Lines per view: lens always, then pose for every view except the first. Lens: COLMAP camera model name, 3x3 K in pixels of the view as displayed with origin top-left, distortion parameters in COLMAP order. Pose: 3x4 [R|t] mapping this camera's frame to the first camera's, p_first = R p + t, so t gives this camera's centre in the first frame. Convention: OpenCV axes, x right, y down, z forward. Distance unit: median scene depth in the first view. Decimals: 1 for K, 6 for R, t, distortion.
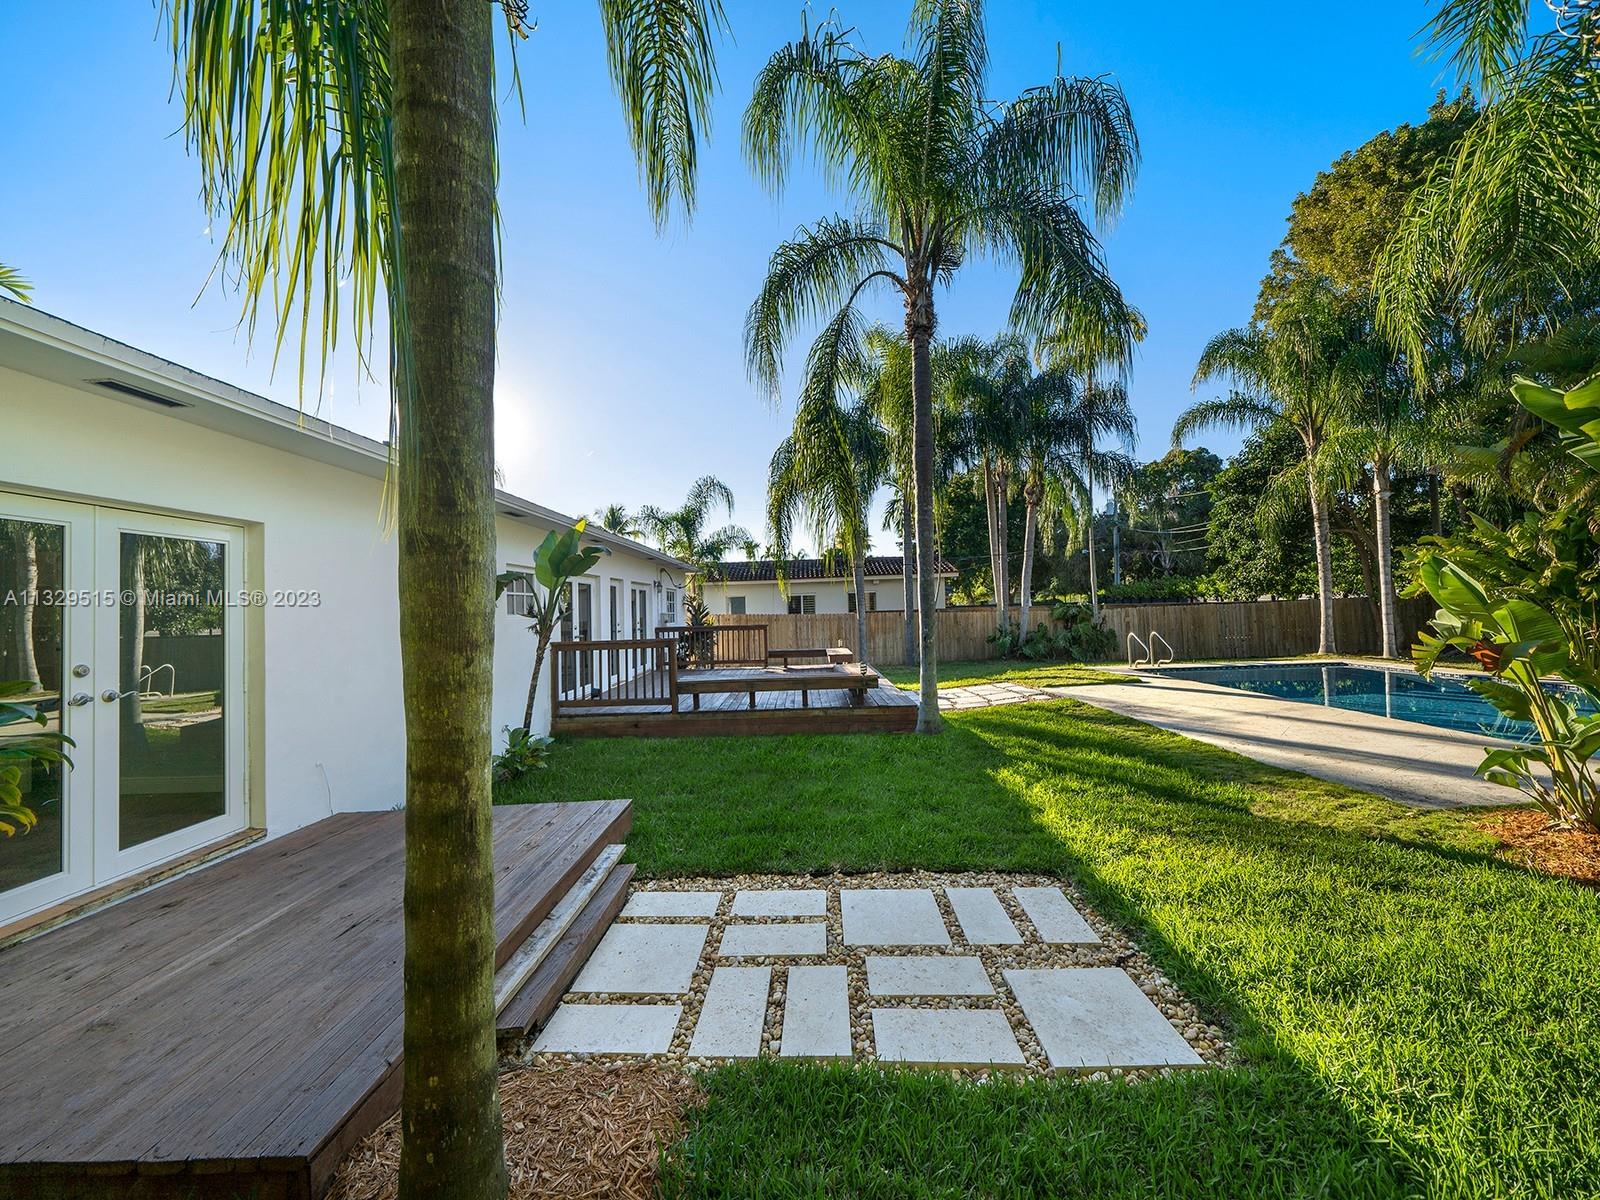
lens RADIAL K [[552.9, 0, 789.4], [0, 552.9, 591.0], [0, 0, 1]] dist [-0.000678, 0.000108]
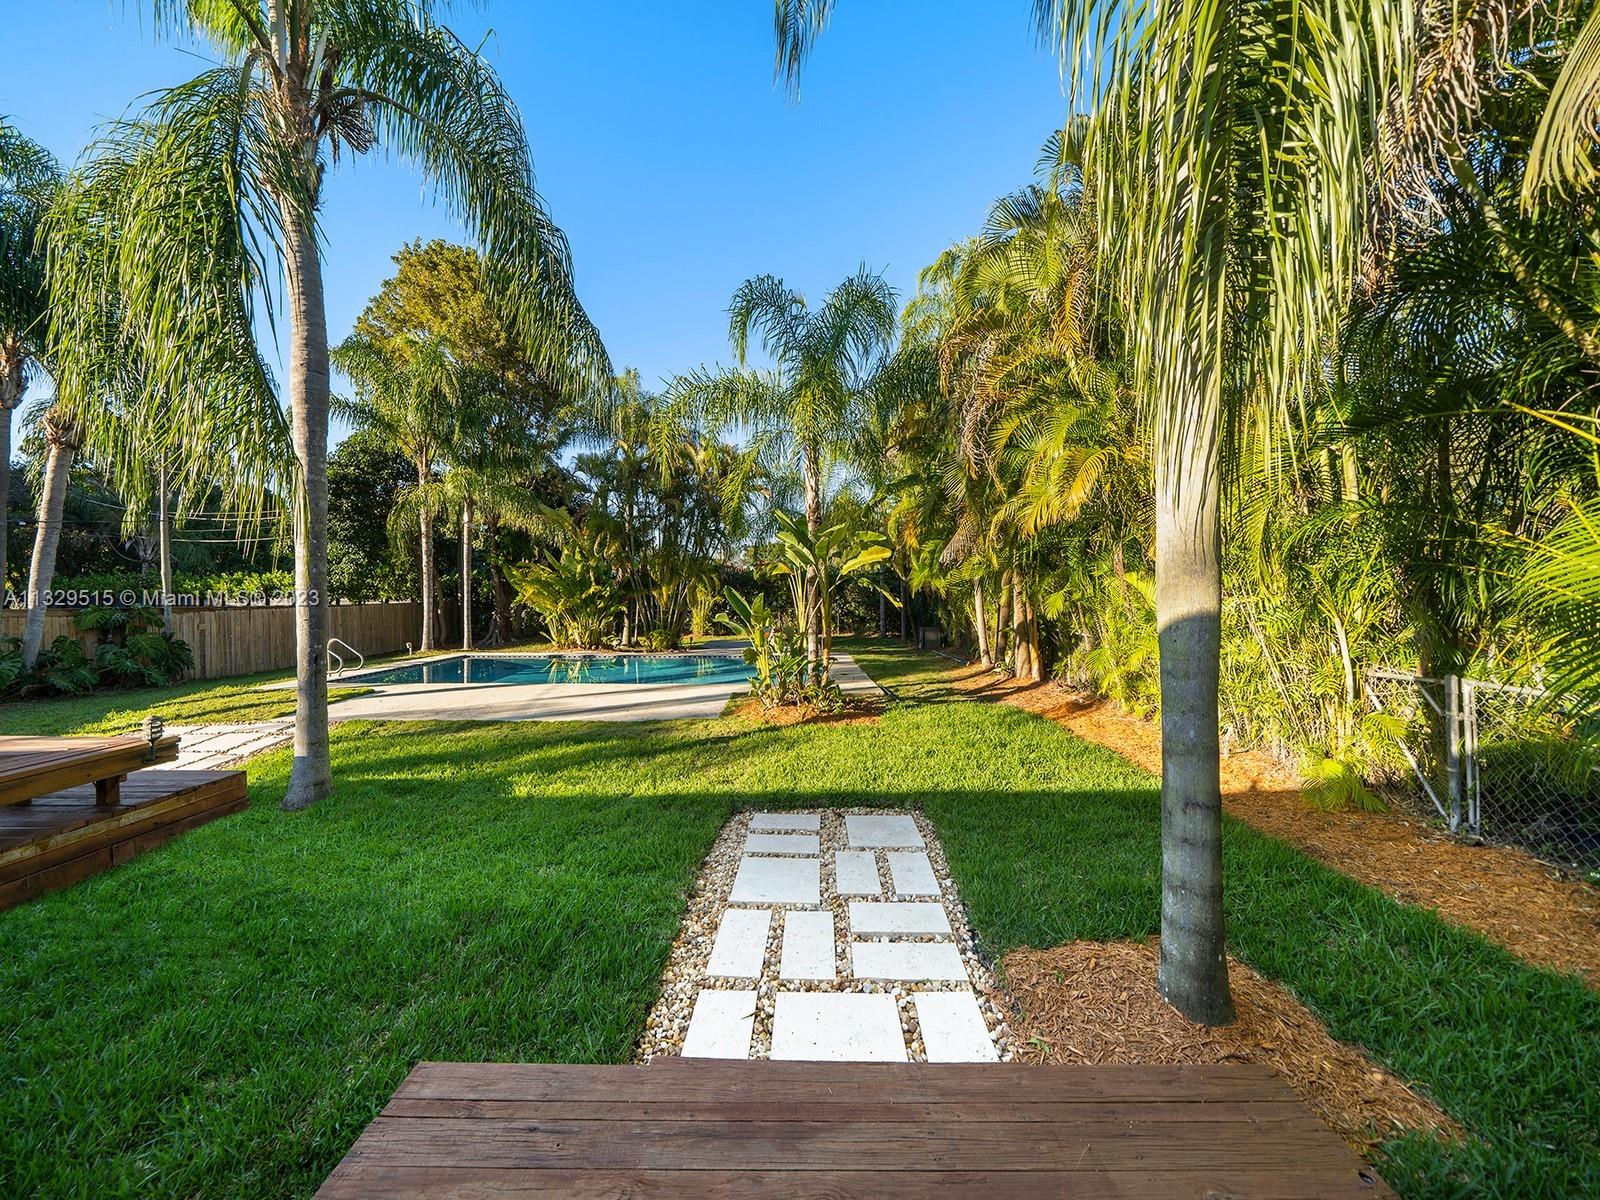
lens RADIAL K [[552.9, 0, 797.5], [0, 552.9, 594.4], [0, 0, 1]] dist [-0.000678, 0.000108]
pose [[-0.009035, 0.027670, 0.999576, -0.806574], [-0.029772, 0.999166, -0.027928, 0.013016], [-0.999516, -0.030012, -0.008203, 0.793160]]
